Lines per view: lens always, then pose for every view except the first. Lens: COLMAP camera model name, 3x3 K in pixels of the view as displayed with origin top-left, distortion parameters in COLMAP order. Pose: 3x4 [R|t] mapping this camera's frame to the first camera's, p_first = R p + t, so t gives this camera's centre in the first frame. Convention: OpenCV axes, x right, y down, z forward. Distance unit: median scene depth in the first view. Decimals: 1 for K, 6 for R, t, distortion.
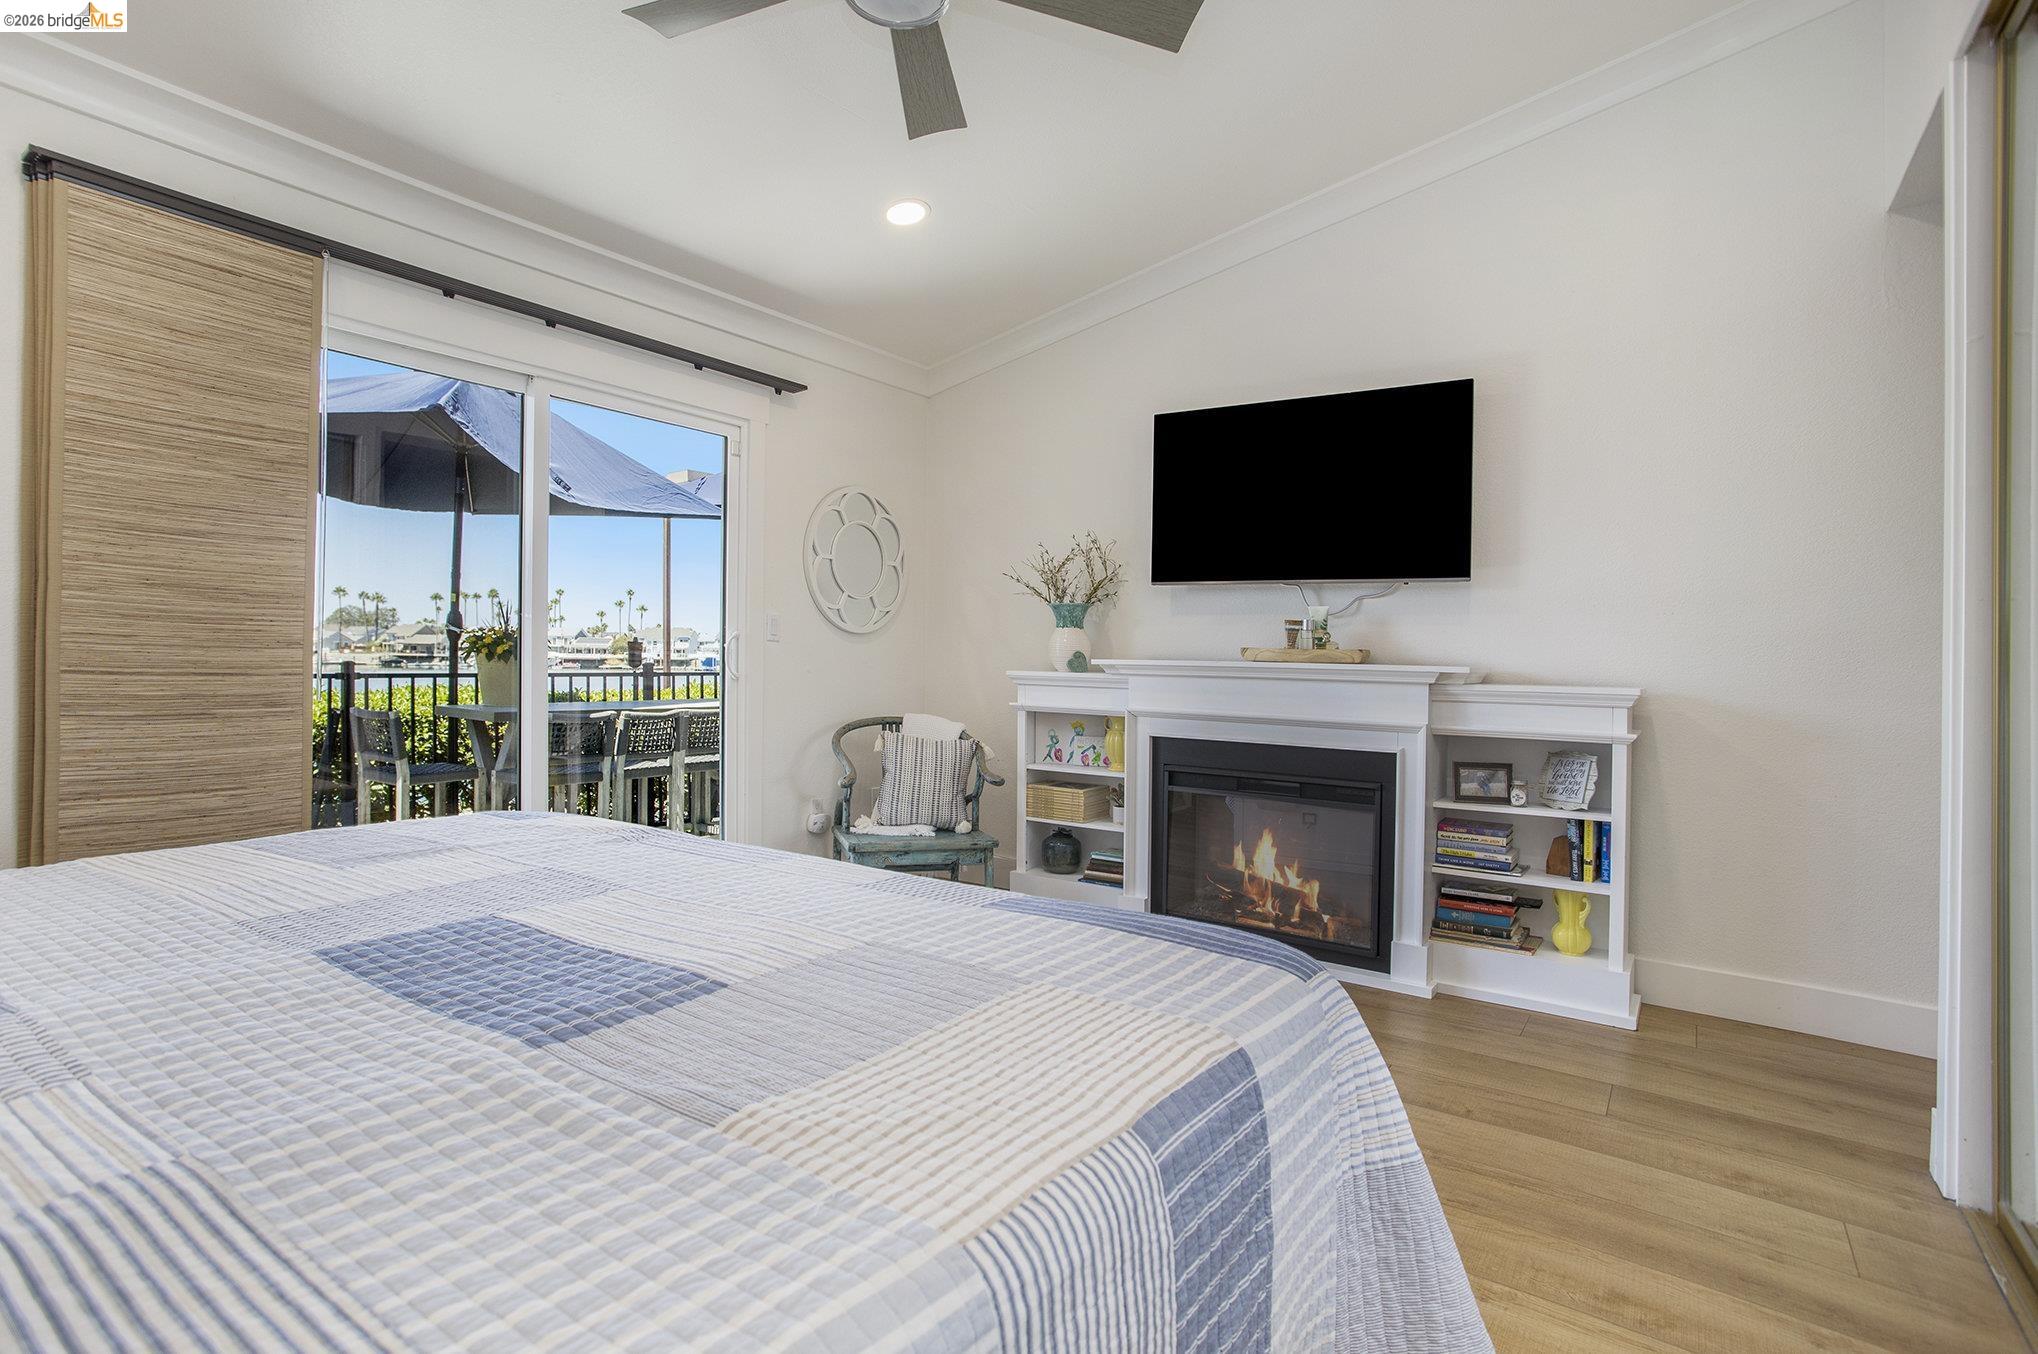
lens RADIAL K [[1002.8, 0, 1016.6], [0, 1002.8, 659.1], [0, 0, 1]] dist [0.003239, 0.000349]
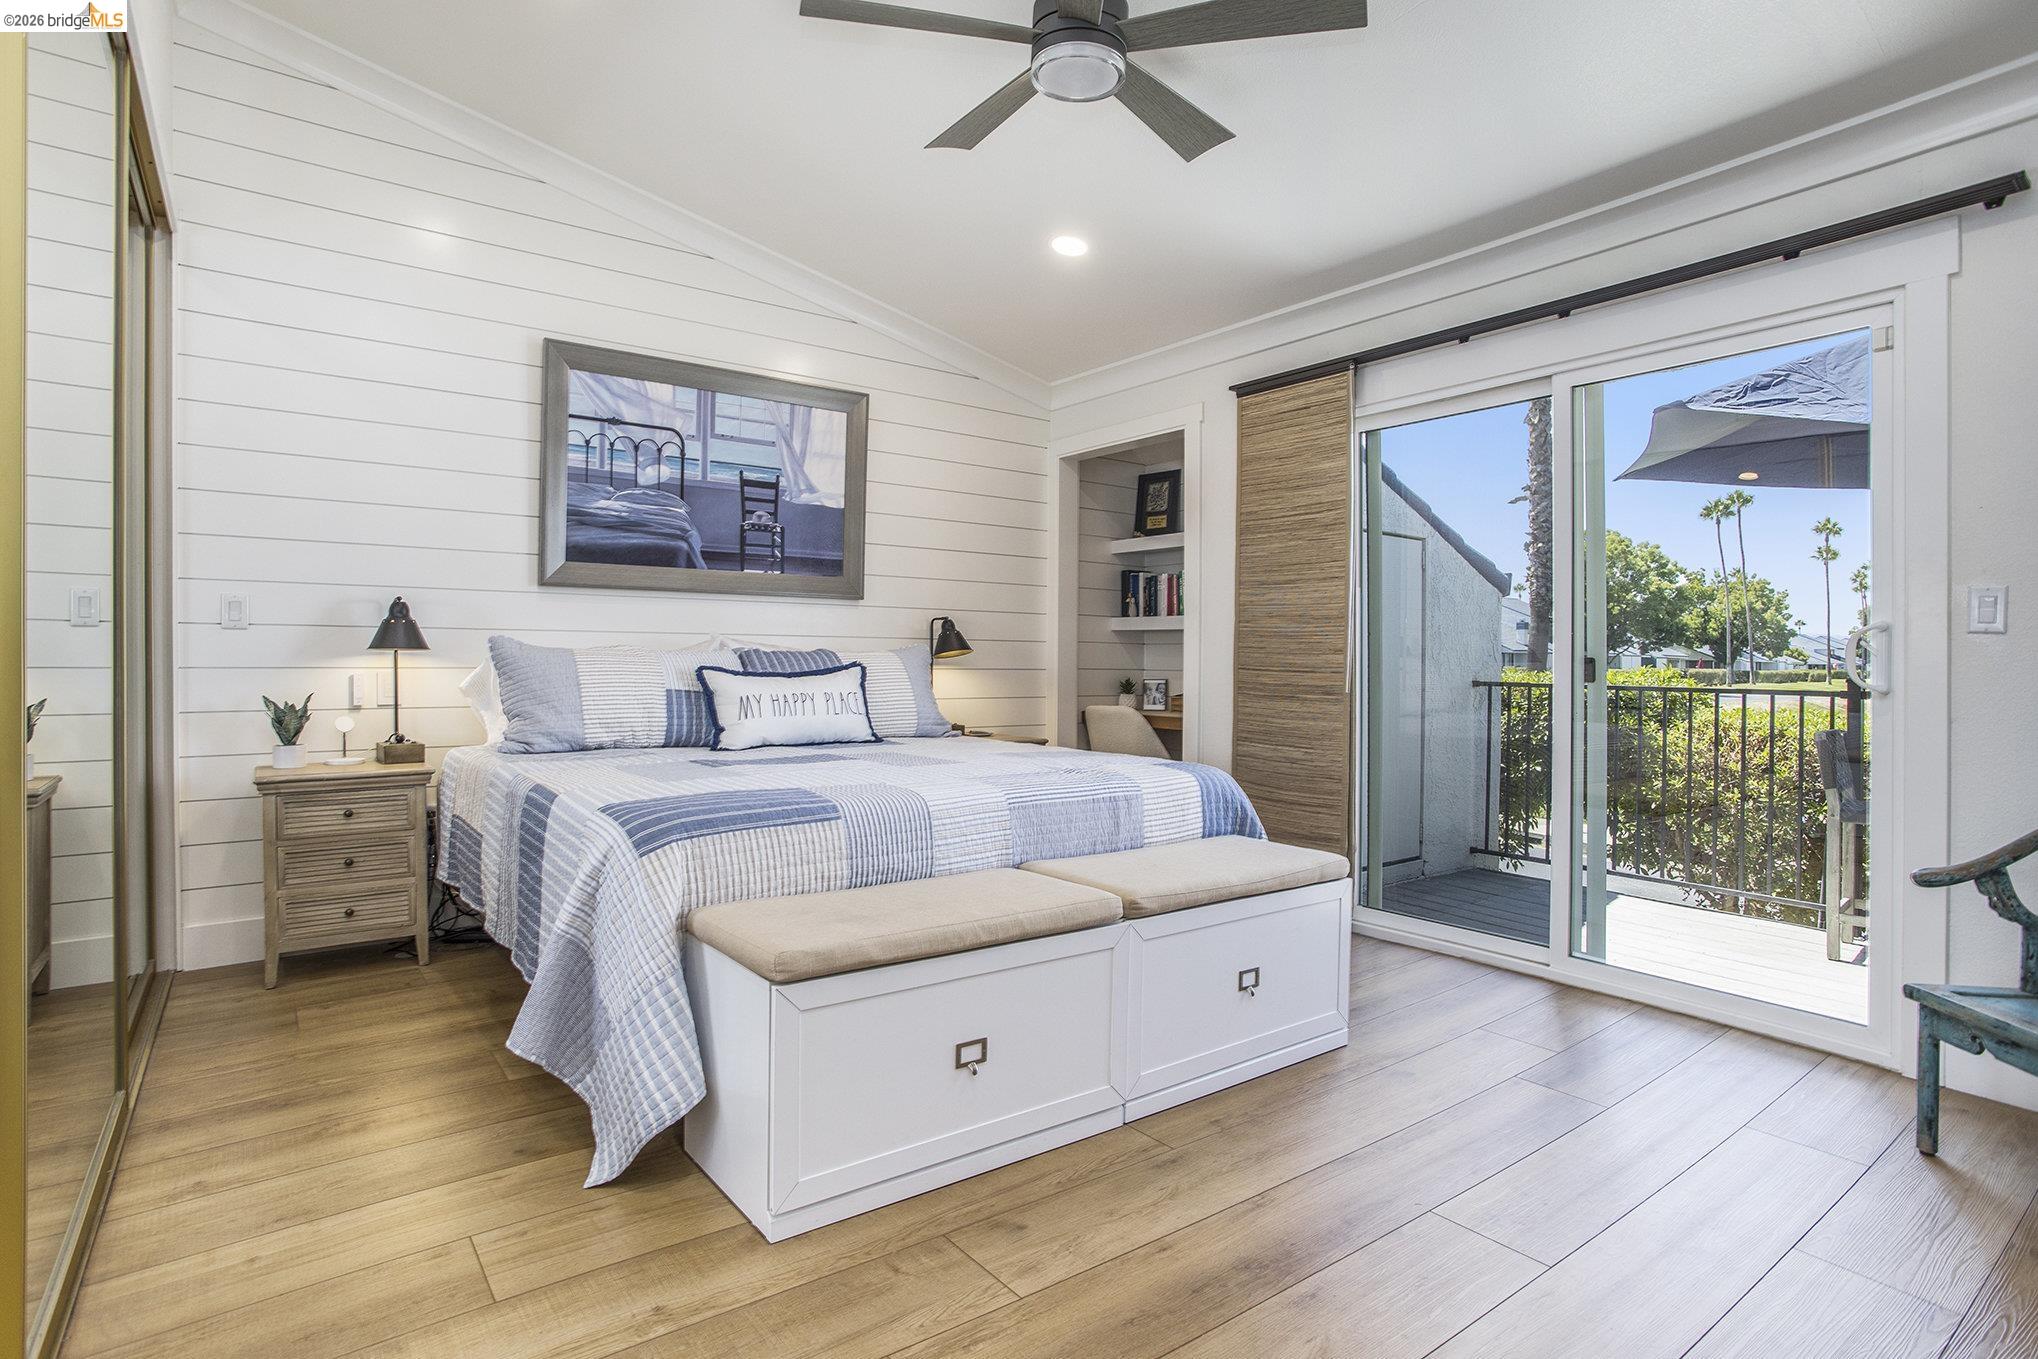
lens RADIAL K [[1002.8, 0, 1029.5], [0, 1002.8, 664.0], [0, 0, 1]] dist [0.003239, 0.000349]
pose [[-0.321293, -0.005597, -0.946963, 0.770105], [-0.025116, 0.999681, 0.002613, 0.009724], [0.946647, 0.024623, -0.321332, 1.076266]]
